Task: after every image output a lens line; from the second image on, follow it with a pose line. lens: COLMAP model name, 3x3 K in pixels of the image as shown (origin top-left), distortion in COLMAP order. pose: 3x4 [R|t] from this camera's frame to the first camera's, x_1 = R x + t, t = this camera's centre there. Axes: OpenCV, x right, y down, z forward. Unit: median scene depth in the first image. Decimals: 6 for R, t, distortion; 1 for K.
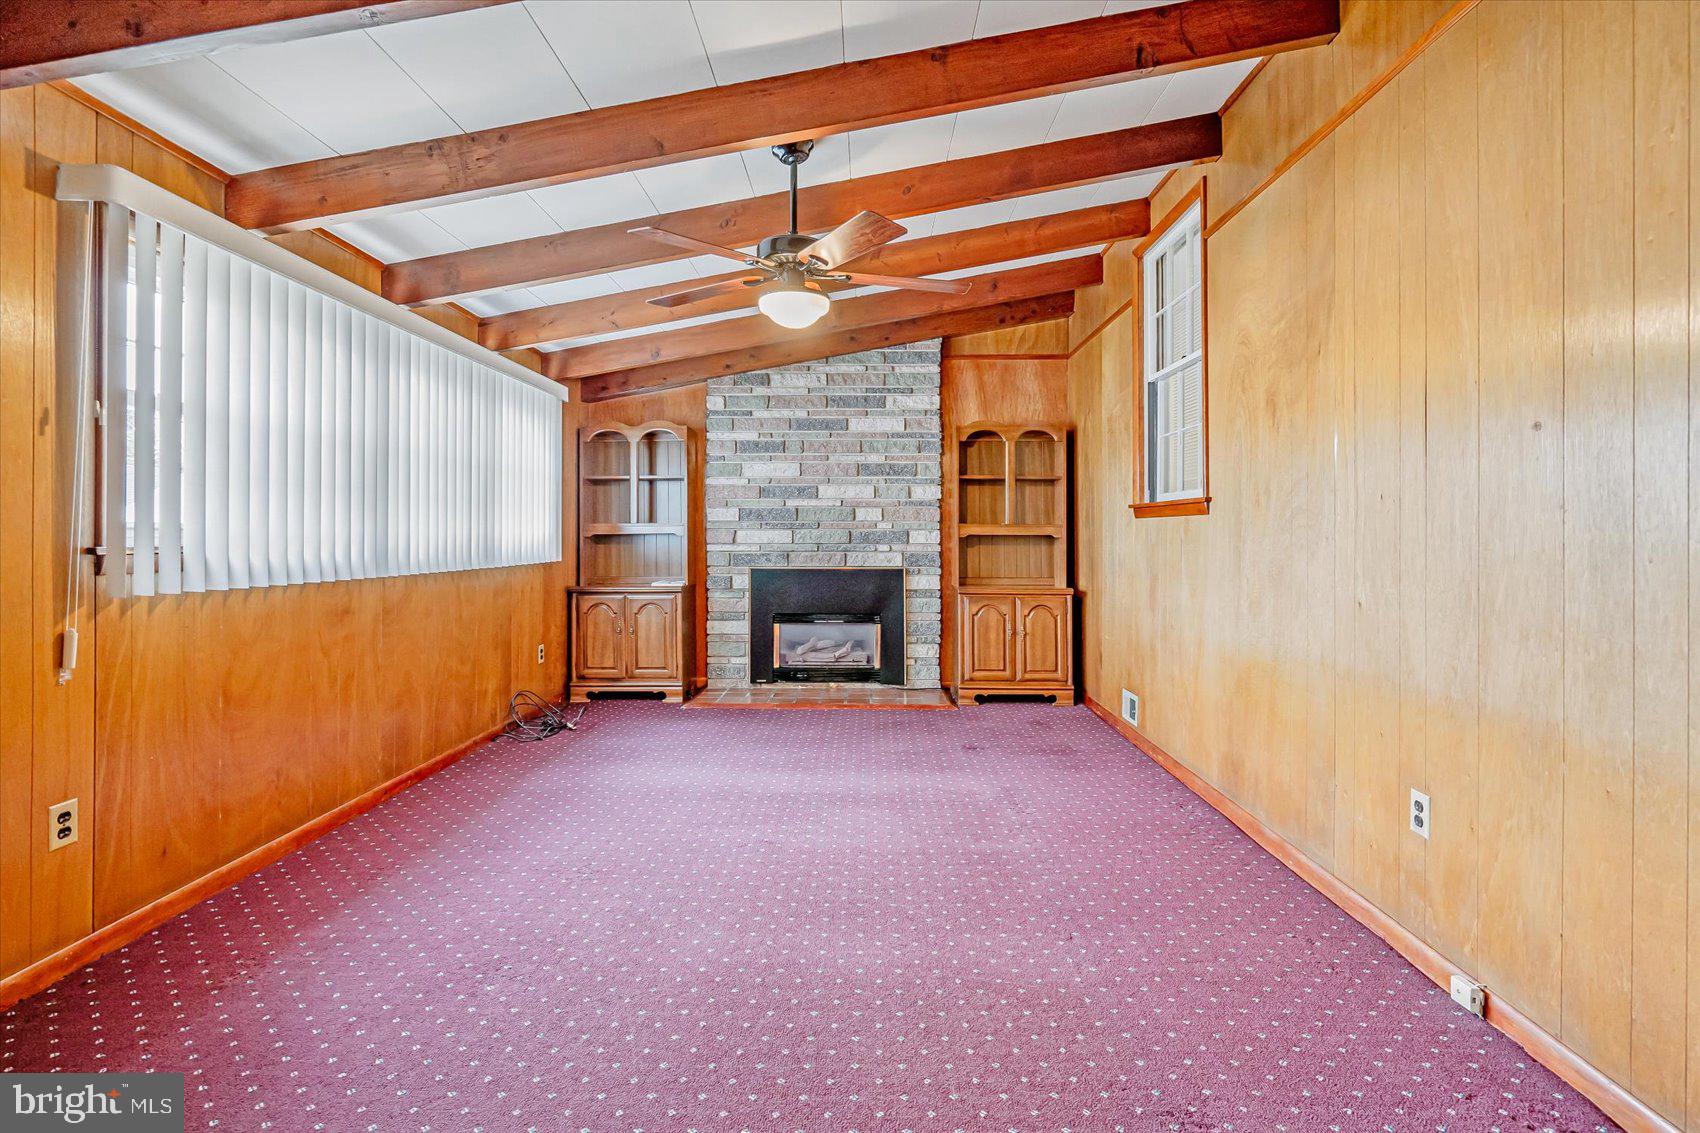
lens RADIAL K [[774.2, 0, 850.0], [0, 774.2, 566.5], [0, 0, 1]] dist [-0.000051, 0.000972]
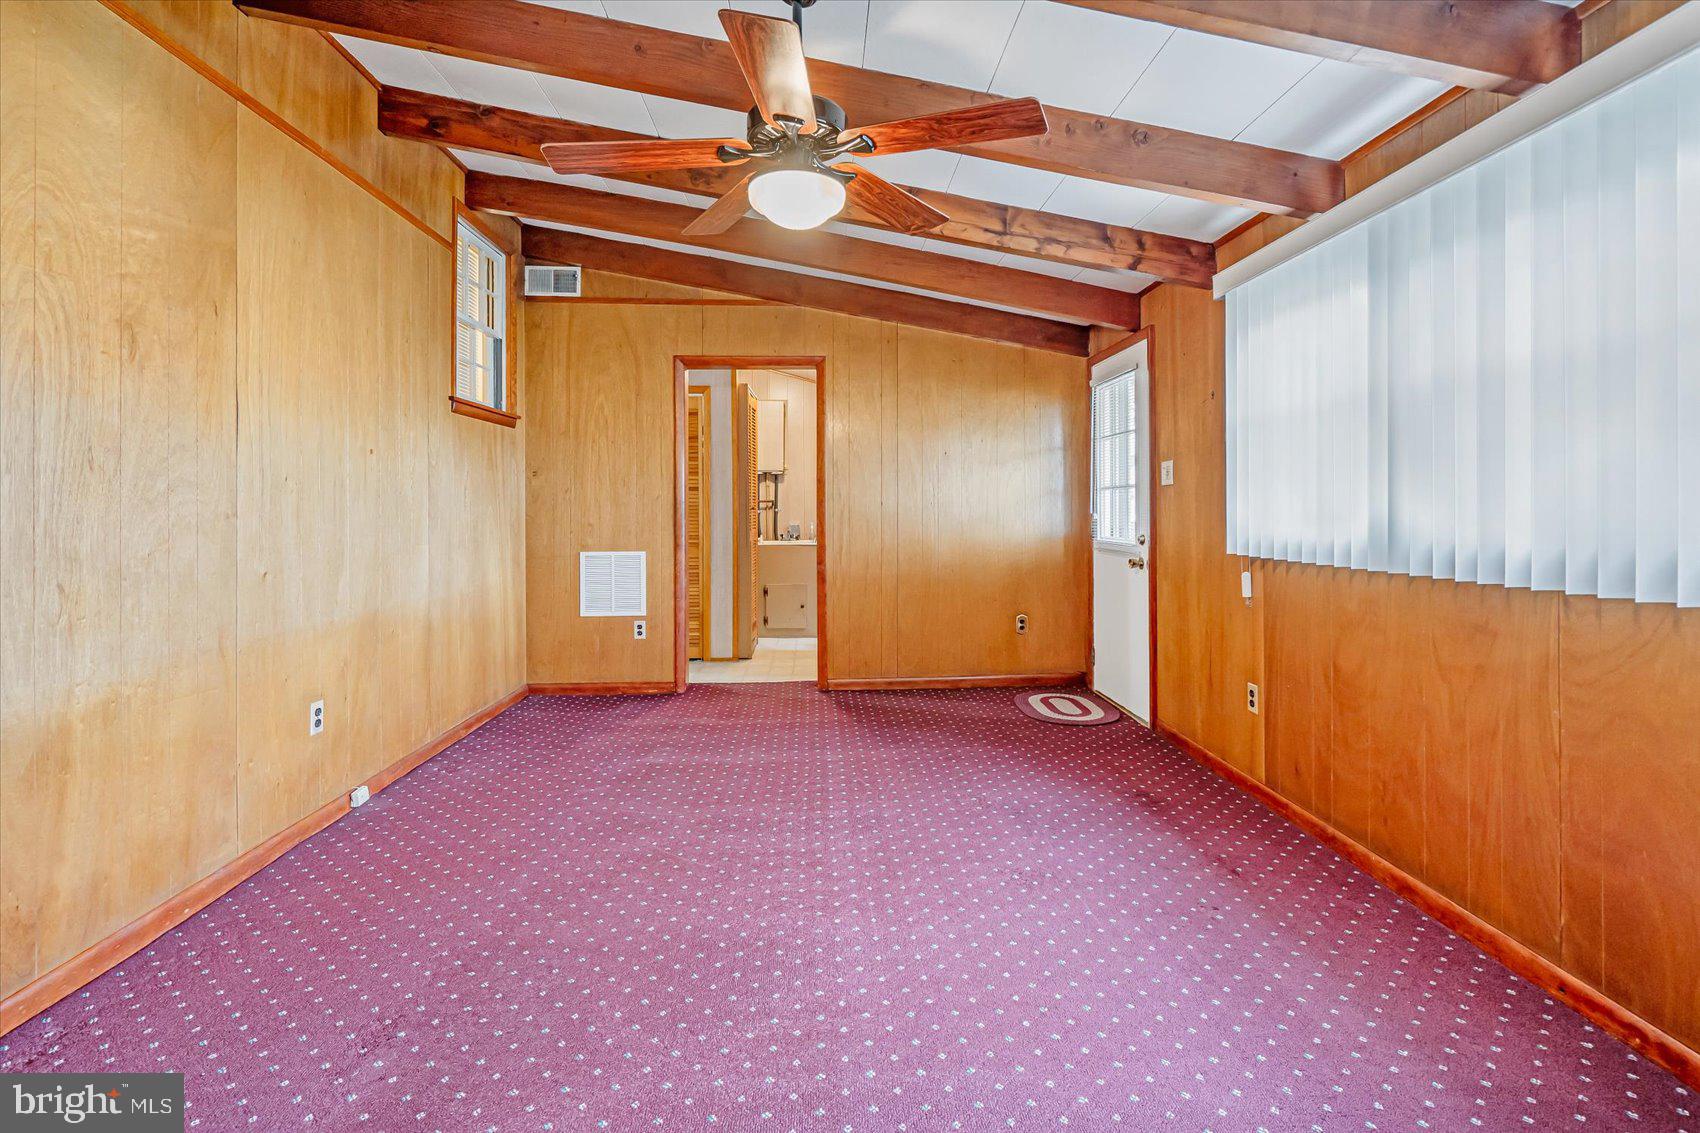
lens RADIAL K [[796.0, 0, 844.6], [0, 796.0, 521.3], [0, 0, 1]] dist [0.000896, 0.001593]
pose [[-0.998411, -0.000603, -0.056341, -0.081086], [-0.003750, 0.998436, 0.055777, -0.080160], [0.056219, 0.055900, -0.996852, 1.864030]]
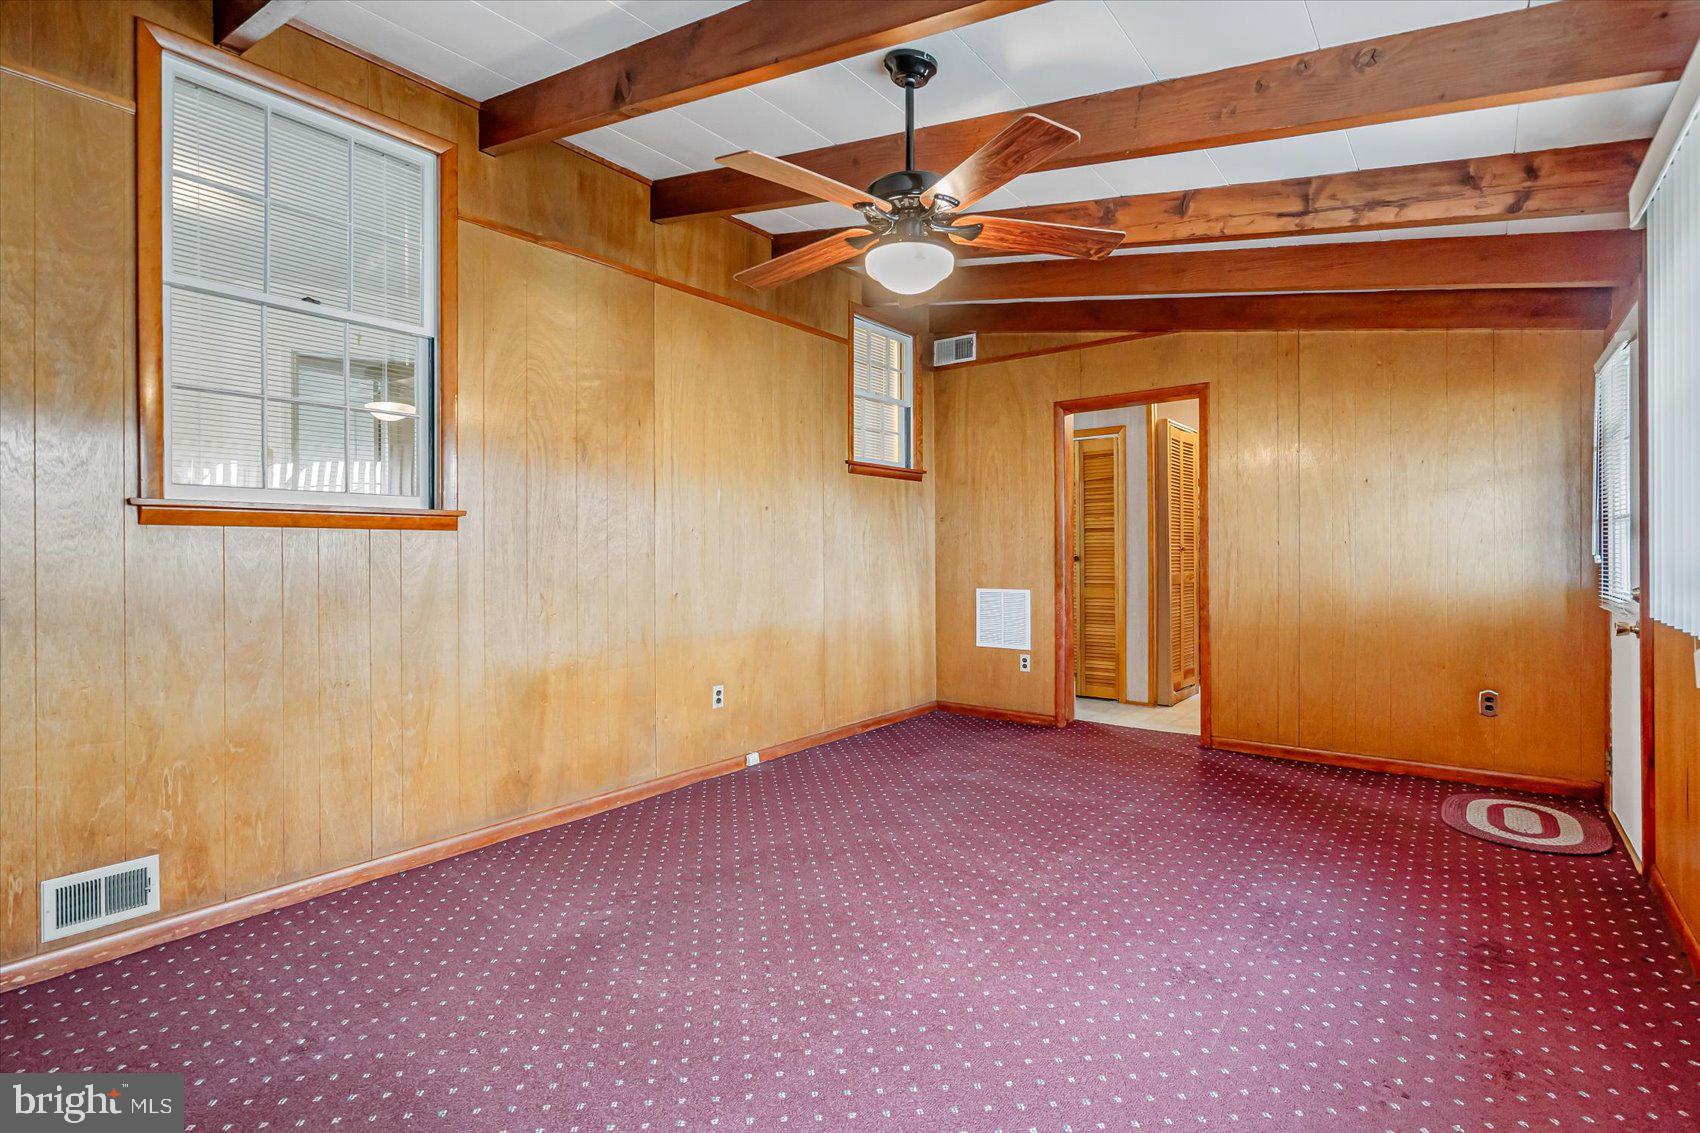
lens RADIAL K [[774.2, 0, 850.0], [0, 774.2, 566.5], [0, 0, 1]] dist [-0.000051, 0.000972]
pose [[-0.794118, -0.011951, 0.607646, -0.535259], [0.025937, 0.998229, 0.053529, -0.076740], [-0.607210, 0.058269, -0.792402, 1.781013]]
